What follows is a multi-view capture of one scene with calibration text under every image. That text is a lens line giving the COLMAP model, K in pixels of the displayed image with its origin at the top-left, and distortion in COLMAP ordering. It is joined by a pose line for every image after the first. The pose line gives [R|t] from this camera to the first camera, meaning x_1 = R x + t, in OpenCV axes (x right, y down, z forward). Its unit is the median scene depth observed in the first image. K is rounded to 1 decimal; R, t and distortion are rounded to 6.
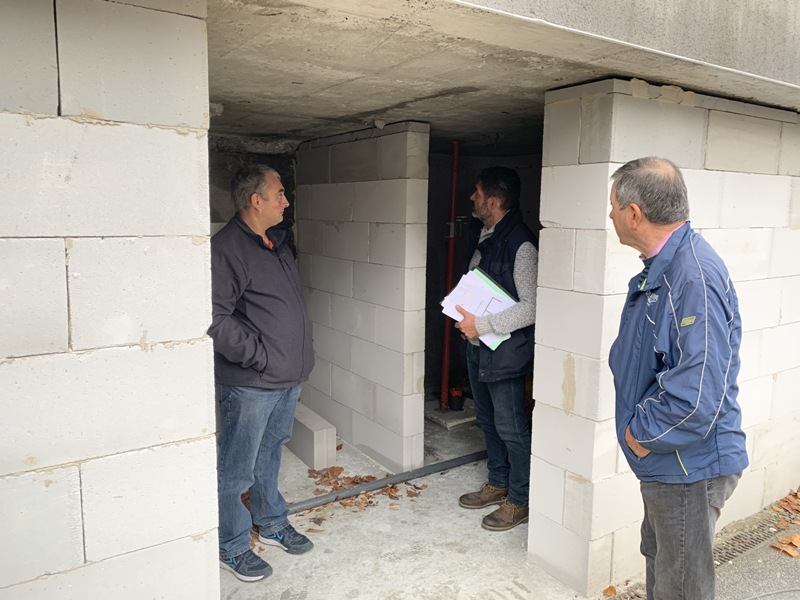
lens RADIAL K [[613.1, 0, 400.0], [0, 613.1, 300.0], [0, 0, 1]] dist [0.004894, 0.002472]
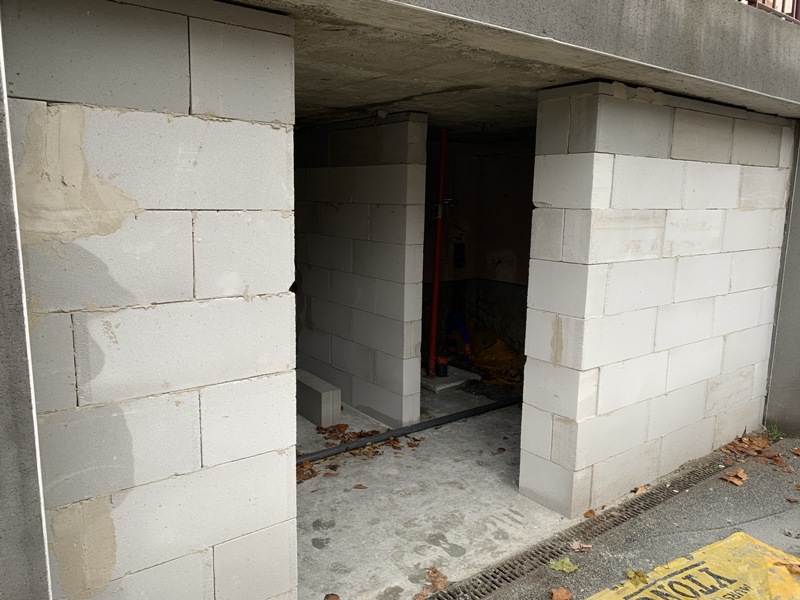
lens RADIAL K [[603.1, 0, 400.0], [0, 603.1, 300.0], [0, 0, 1]] dist [0.009815, -0.007215]
pose [[0.998339, -0.003834, 0.057491, -0.091522], [0.002168, 0.999577, 0.029016, 0.023920], [-0.057578, -0.028843, 0.997924, -0.137354]]
